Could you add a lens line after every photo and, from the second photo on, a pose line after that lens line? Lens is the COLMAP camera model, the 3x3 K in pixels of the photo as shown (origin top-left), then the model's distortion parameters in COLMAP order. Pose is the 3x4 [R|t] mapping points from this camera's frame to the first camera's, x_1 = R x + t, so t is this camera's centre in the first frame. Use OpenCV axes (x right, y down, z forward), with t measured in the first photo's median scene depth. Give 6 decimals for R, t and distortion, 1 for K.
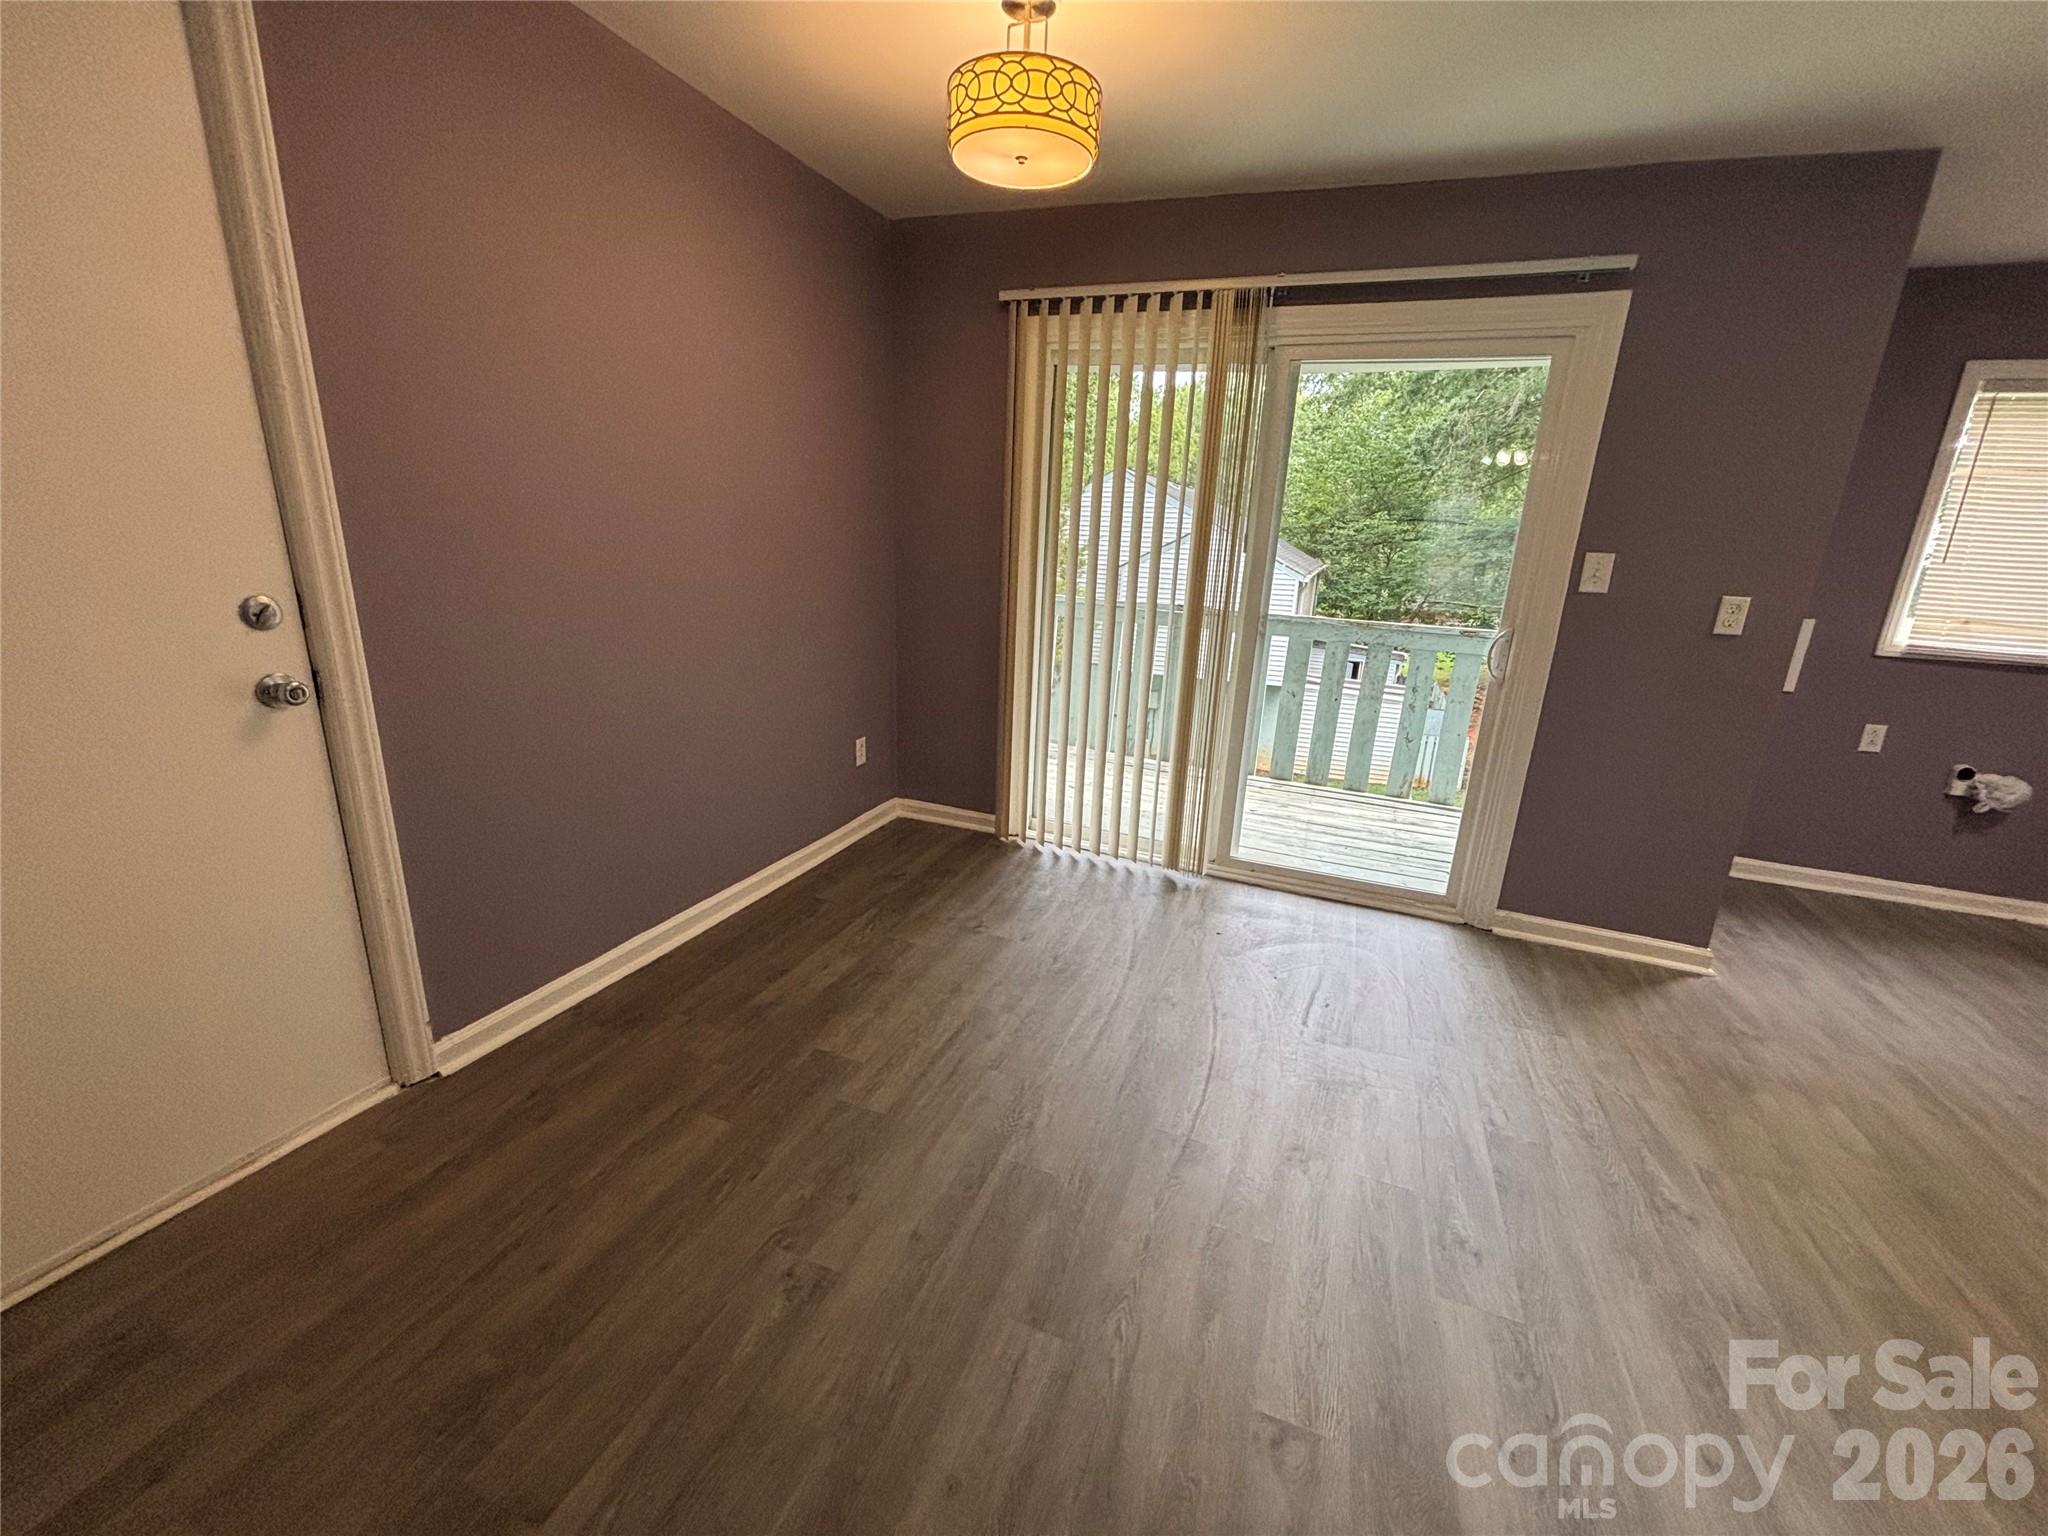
lens RADIAL K [[820.4, 0, 1024.0], [0, 820.4, 768.0], [0, 0, 1]] dist [-0.000446, -0.000022]
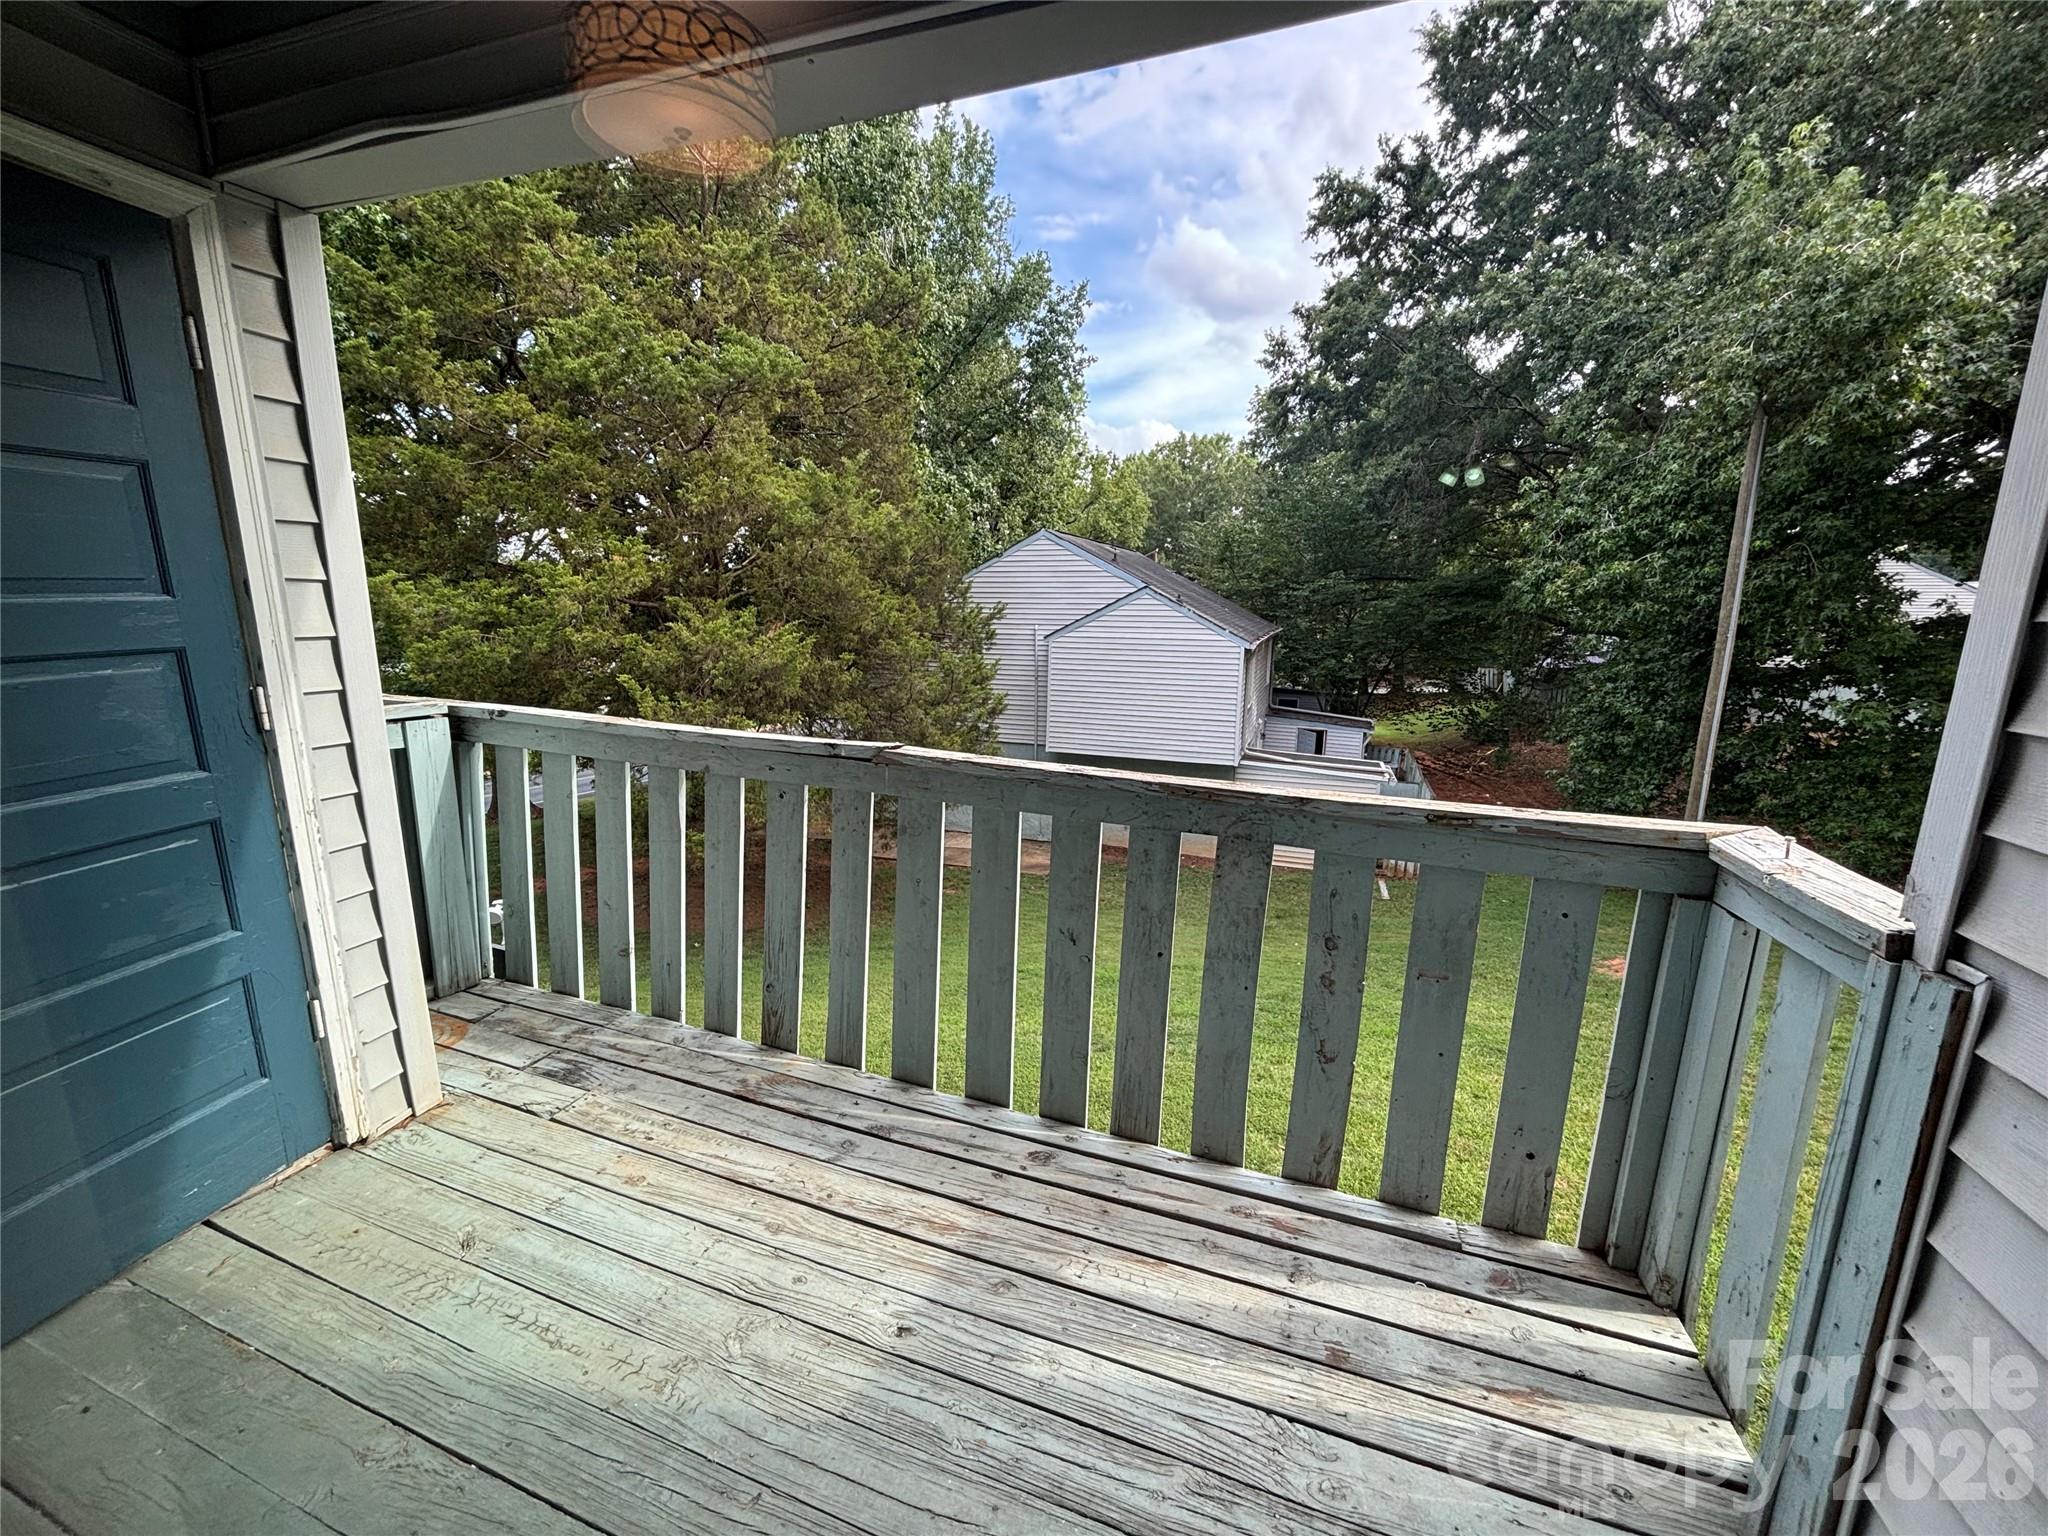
lens RADIAL K [[820.4, 0, 1024.0], [0, 820.4, 768.0], [0, 0, 1]] dist [-0.000446, -0.000022]
pose [[0.999279, -0.031353, 0.021409, 0.056435], [0.032960, 0.996300, -0.079373, -0.029234], [-0.018841, 0.080021, 0.996615, 0.103528]]
